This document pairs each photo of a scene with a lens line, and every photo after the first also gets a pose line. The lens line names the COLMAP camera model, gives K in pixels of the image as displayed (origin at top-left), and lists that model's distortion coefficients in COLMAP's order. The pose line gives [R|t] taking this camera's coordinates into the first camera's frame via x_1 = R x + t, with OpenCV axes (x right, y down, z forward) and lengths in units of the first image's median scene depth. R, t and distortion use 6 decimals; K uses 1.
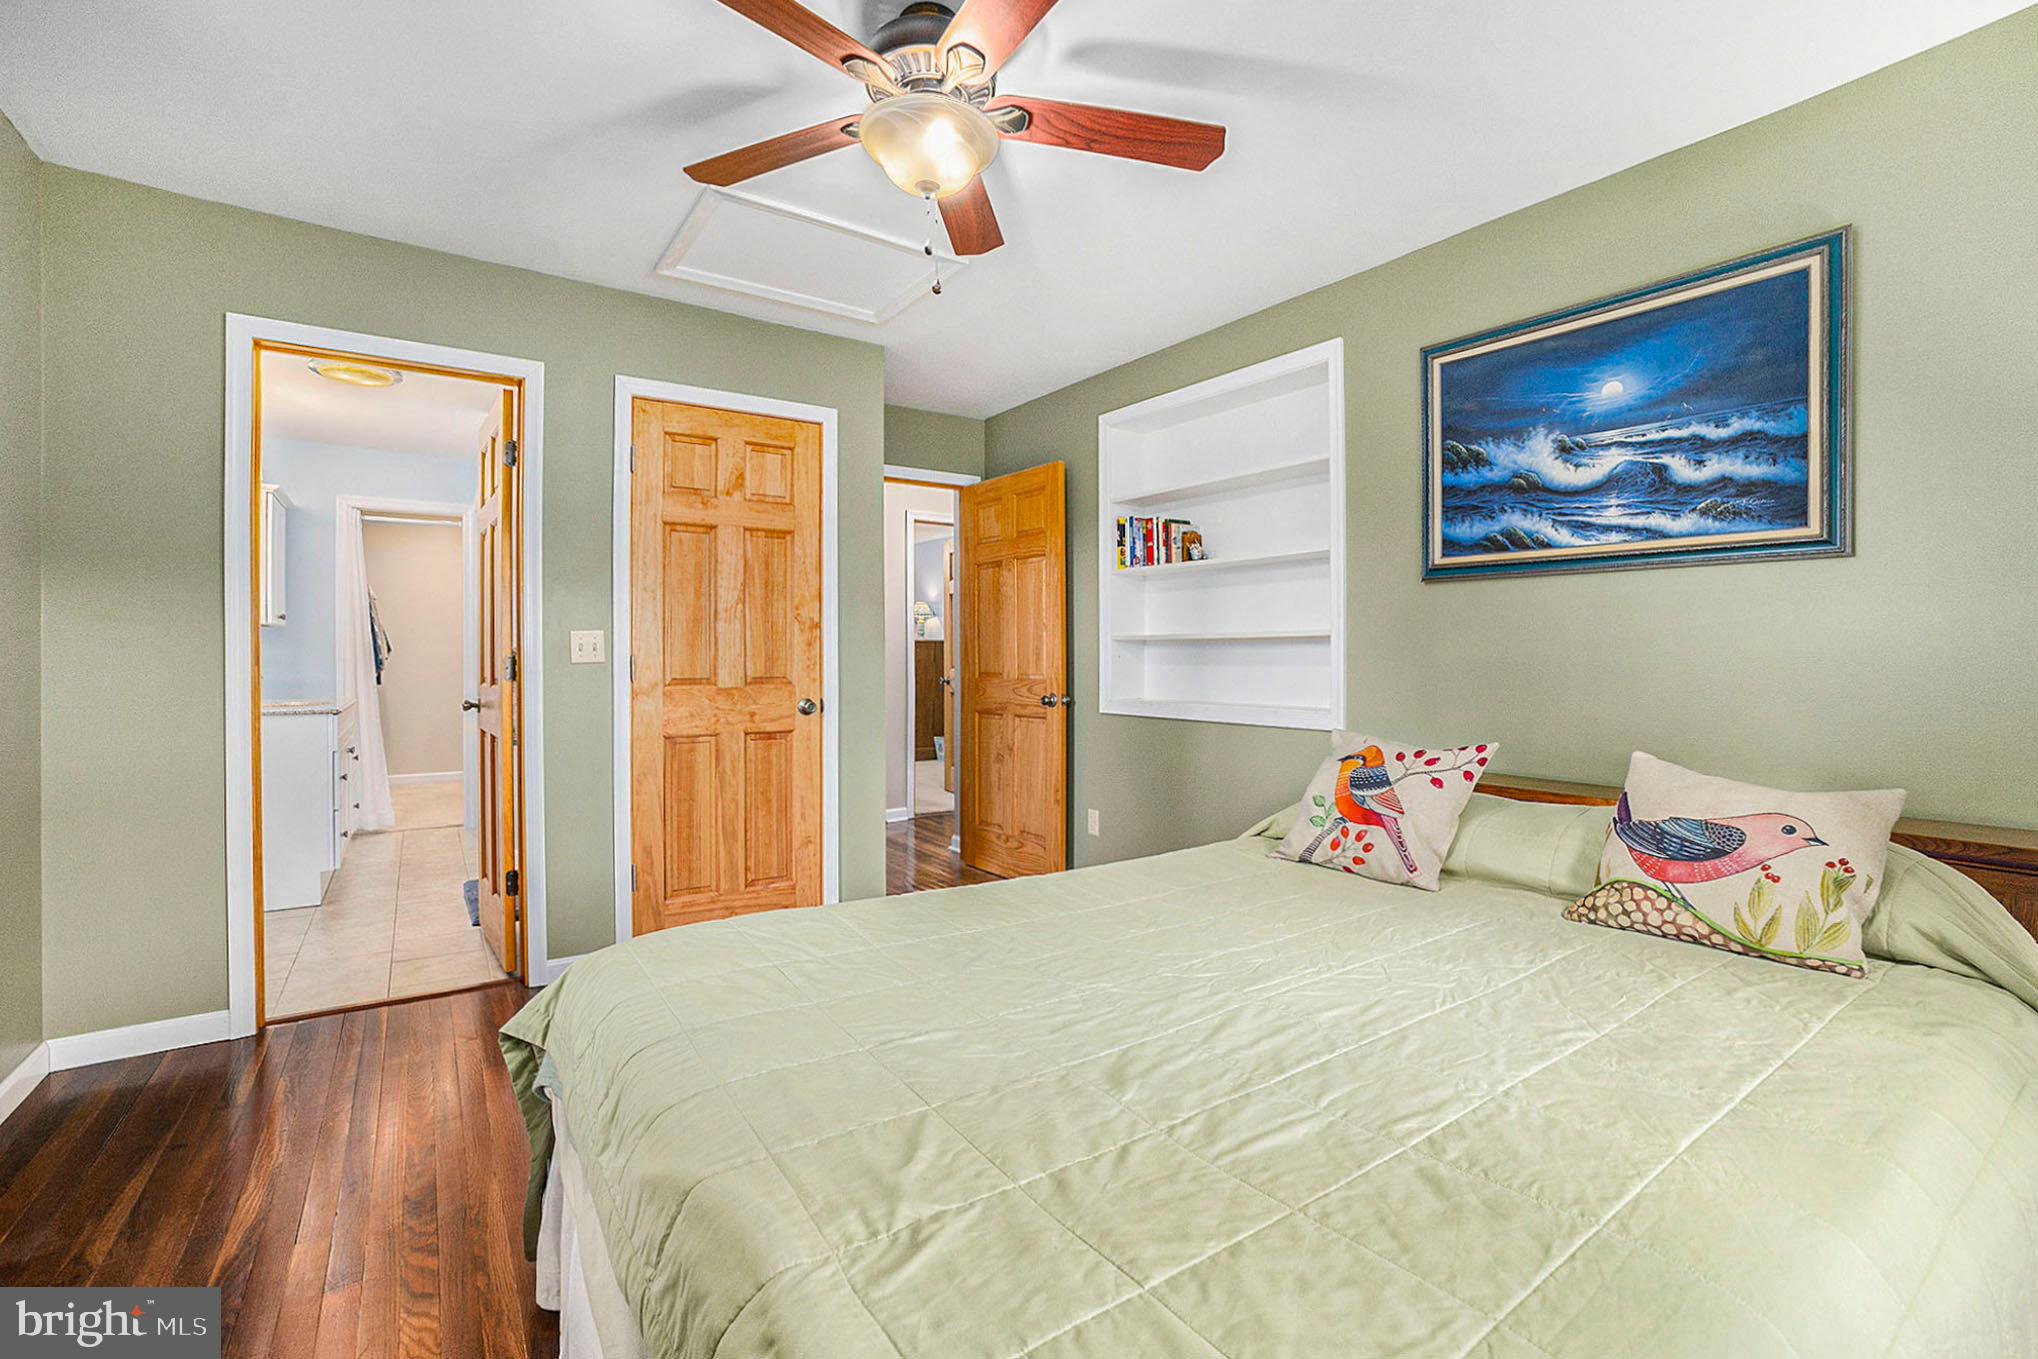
lens RADIAL K [[893.0, 0, 1019.0], [0, 893.0, 679.5], [0, 0, 1]] dist [-0.000563, 0.000145]
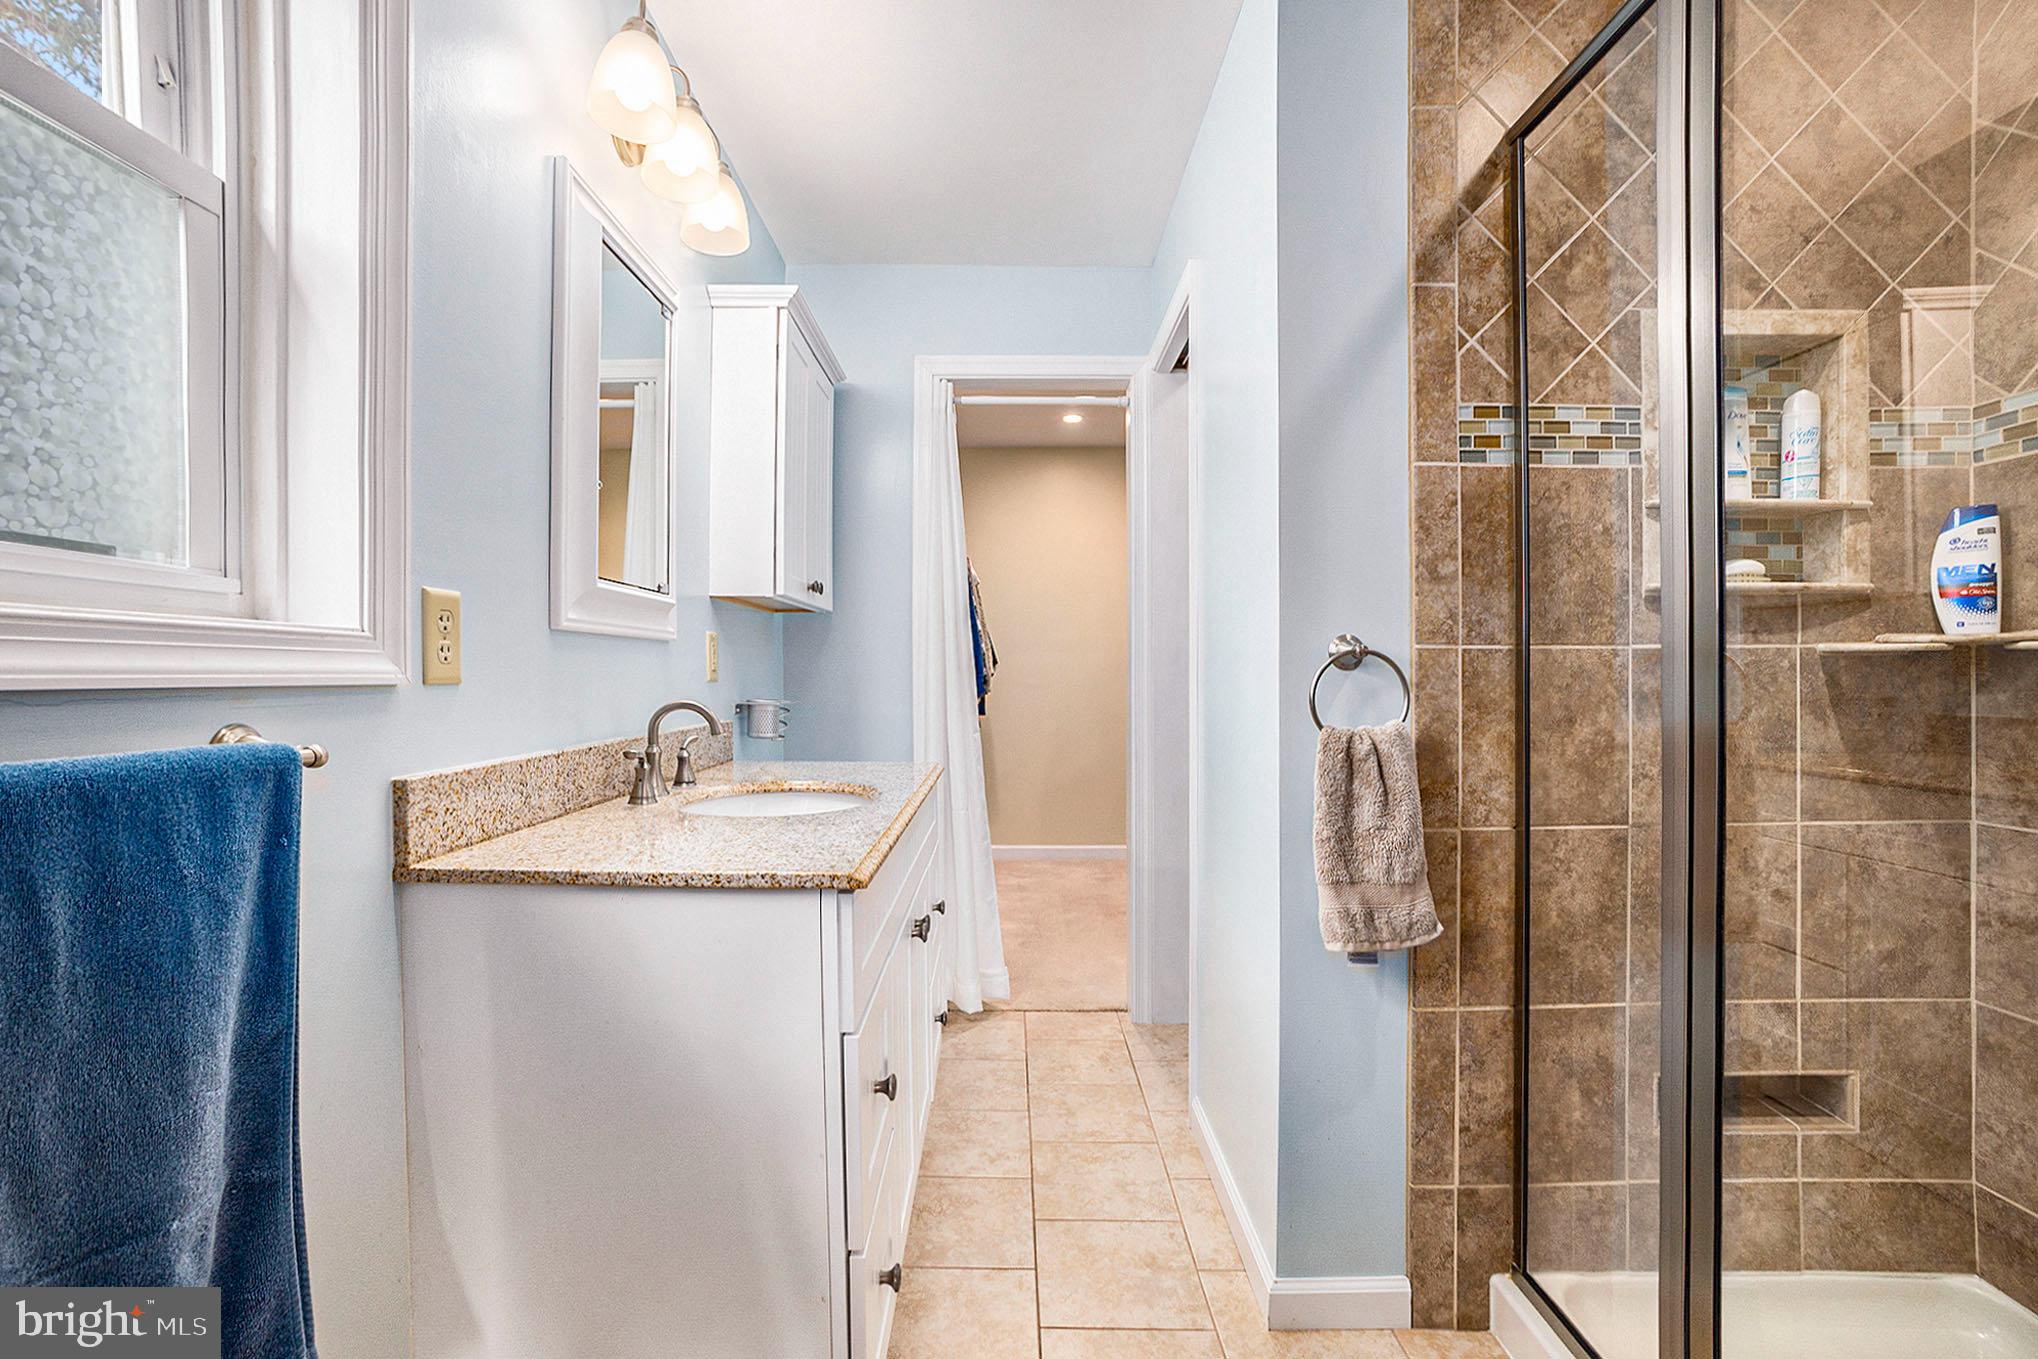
lens RADIAL K [[893.0, 0, 1019.0], [0, 893.0, 679.5], [0, 0, 1]] dist [-0.000563, 0.000145]
pose [[0.837027, -0.008152, -0.547101, -0.400369], [-0.001398, 0.999854, -0.017037, -0.010768], [0.547160, 0.015025, 0.836893, 0.555893]]
